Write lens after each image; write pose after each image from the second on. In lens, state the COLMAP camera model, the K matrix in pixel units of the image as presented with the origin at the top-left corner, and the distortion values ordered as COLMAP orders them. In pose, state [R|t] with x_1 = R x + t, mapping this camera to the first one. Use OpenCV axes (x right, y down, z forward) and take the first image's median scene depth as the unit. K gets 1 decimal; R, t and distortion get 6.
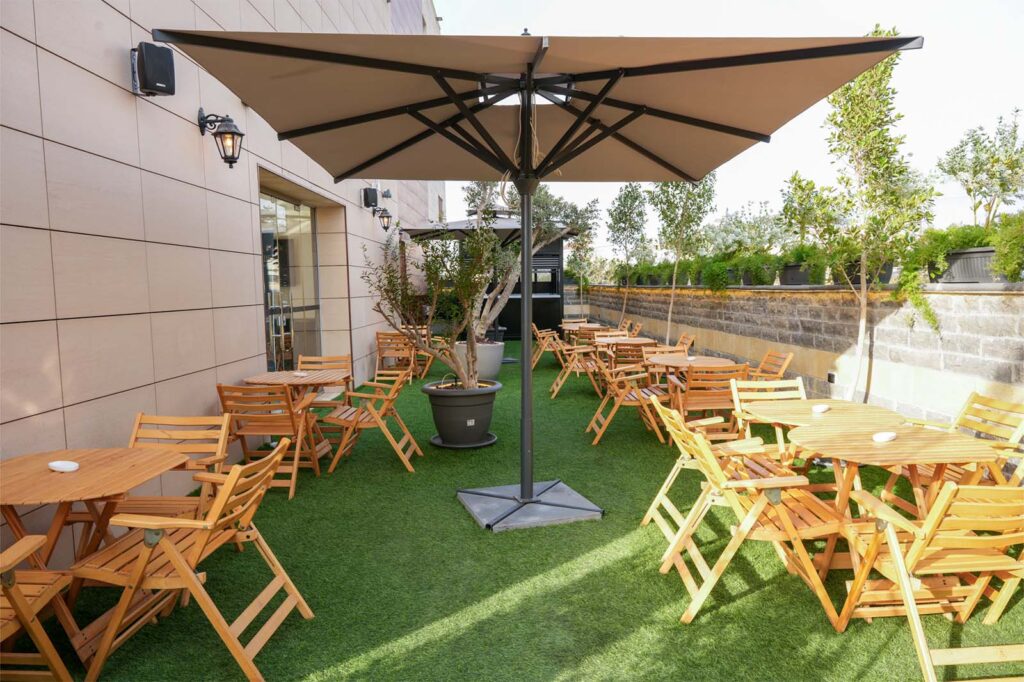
lens RADIAL K [[710.6, 0, 526.9], [0, 710.6, 338.9], [0, 0, 1]] dist [-0.002445, -0.001796]
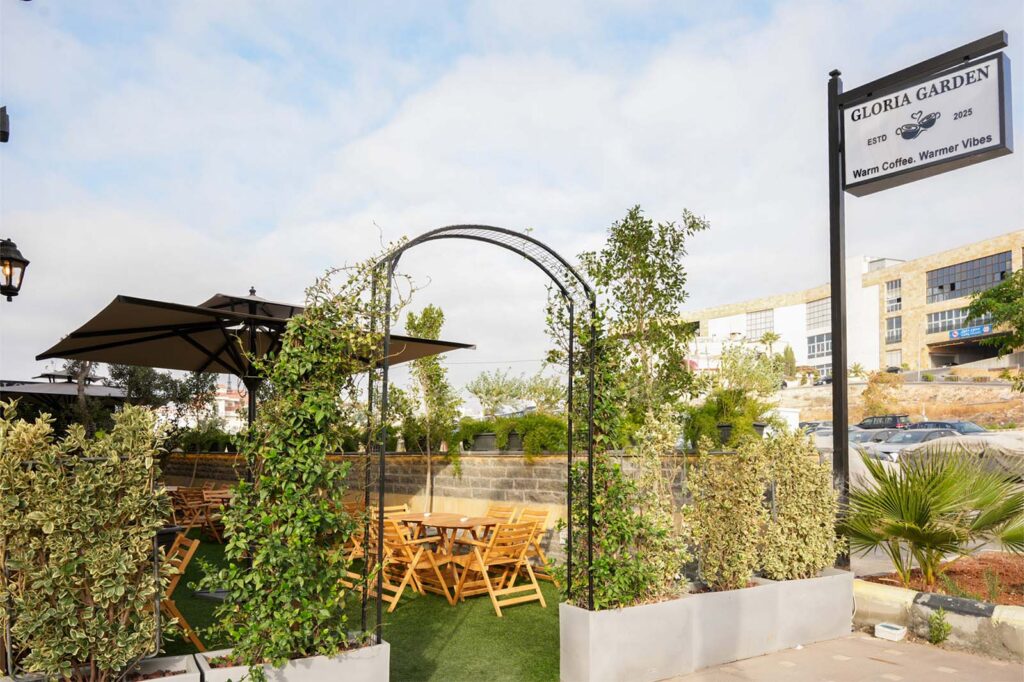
lens RADIAL K [[710.6, 0, 526.9], [0, 710.6, 338.9], [0, 0, 1]] dist [-0.002445, -0.001796]
pose [[0.784020, 0.104205, 0.611927, -0.433849], [0.041391, 0.974838, -0.219037, 0.045682], [-0.619354, 0.197058, 0.759979, -0.523014]]
